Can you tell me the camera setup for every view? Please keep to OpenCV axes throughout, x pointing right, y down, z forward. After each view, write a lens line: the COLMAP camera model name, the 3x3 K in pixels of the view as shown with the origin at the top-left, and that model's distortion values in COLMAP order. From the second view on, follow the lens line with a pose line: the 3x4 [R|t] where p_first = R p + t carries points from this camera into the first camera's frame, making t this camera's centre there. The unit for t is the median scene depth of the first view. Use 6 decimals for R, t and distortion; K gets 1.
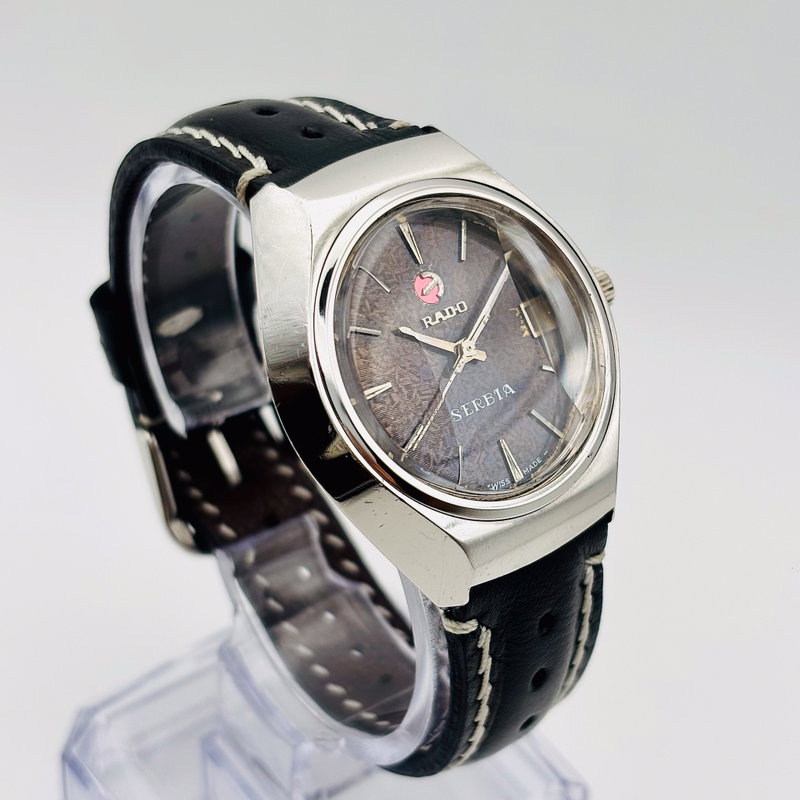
lens RADIAL K [[1698.4, 0, 400.0], [0, 1698.4, 400.0], [0, 0, 1]] dist [0.090966, -0.001663]
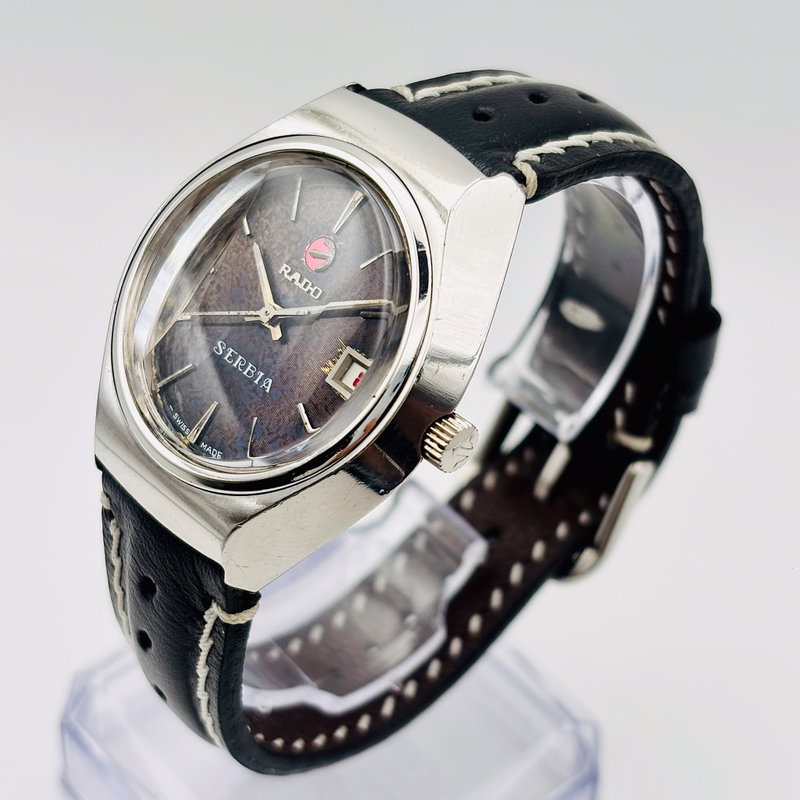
lens RADIAL K [[1698.4, 0, 400.0], [0, 1698.4, 400.0], [0, 0, 1]] dist [0.090966, -0.001663]
pose [[0.052668, 0.590790, -0.805104, 0.808357], [-0.660086, 0.625572, 0.415867, -0.428202], [0.749341, 0.509535, 0.422920, 0.670814]]
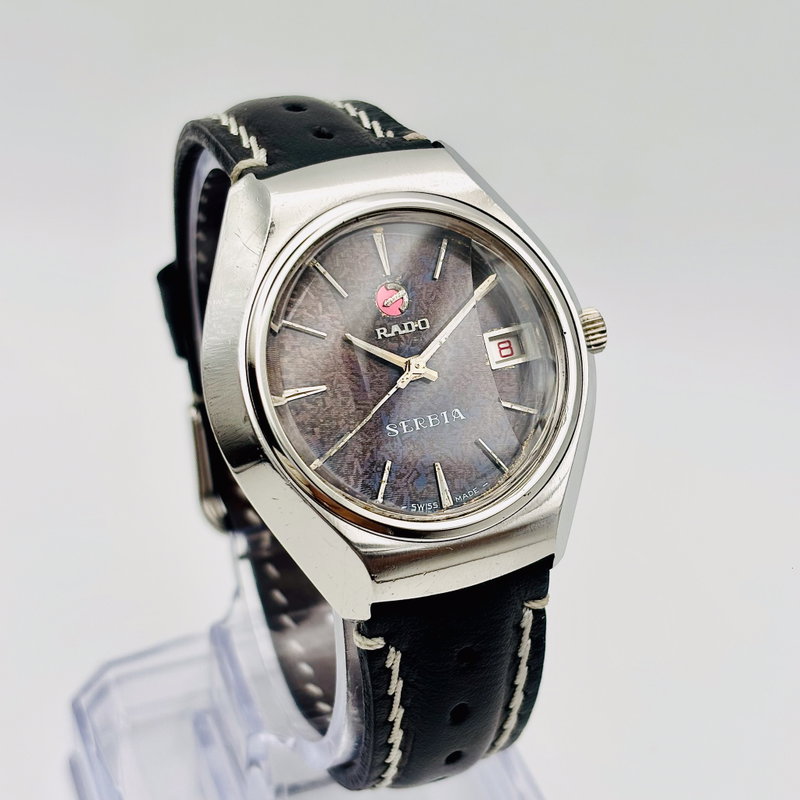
lens RADIAL K [[1698.4, 0, 400.0], [0, 1698.4, 400.0], [0, 0, 1]] dist [0.090966, -0.001663]
pose [[0.959638, 0.160718, -0.230793, 0.257226], [-0.164347, 0.986396, 0.003545, -0.012321], [0.228223, 0.034528, 0.972996, 0.035446]]
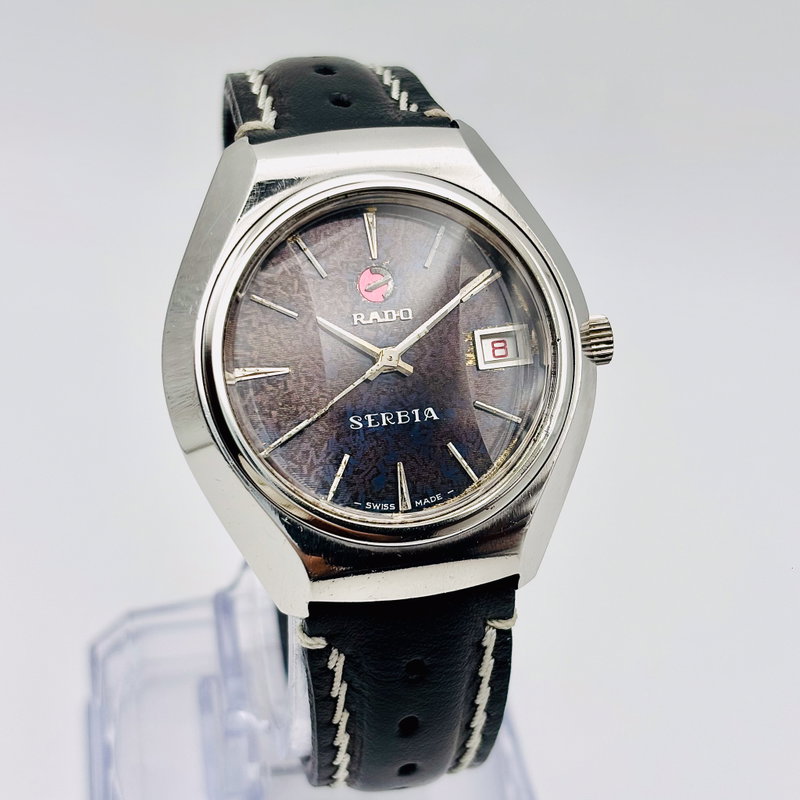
lens RADIAL K [[1698.4, 0, 400.0], [0, 1698.4, 400.0], [0, 0, 1]] dist [0.090966, -0.001663]
pose [[0.885620, 0.277719, -0.372222, 0.390463], [-0.271965, 0.959826, 0.069056, -0.072521], [0.376447, 0.040074, 0.925571, 0.138948]]
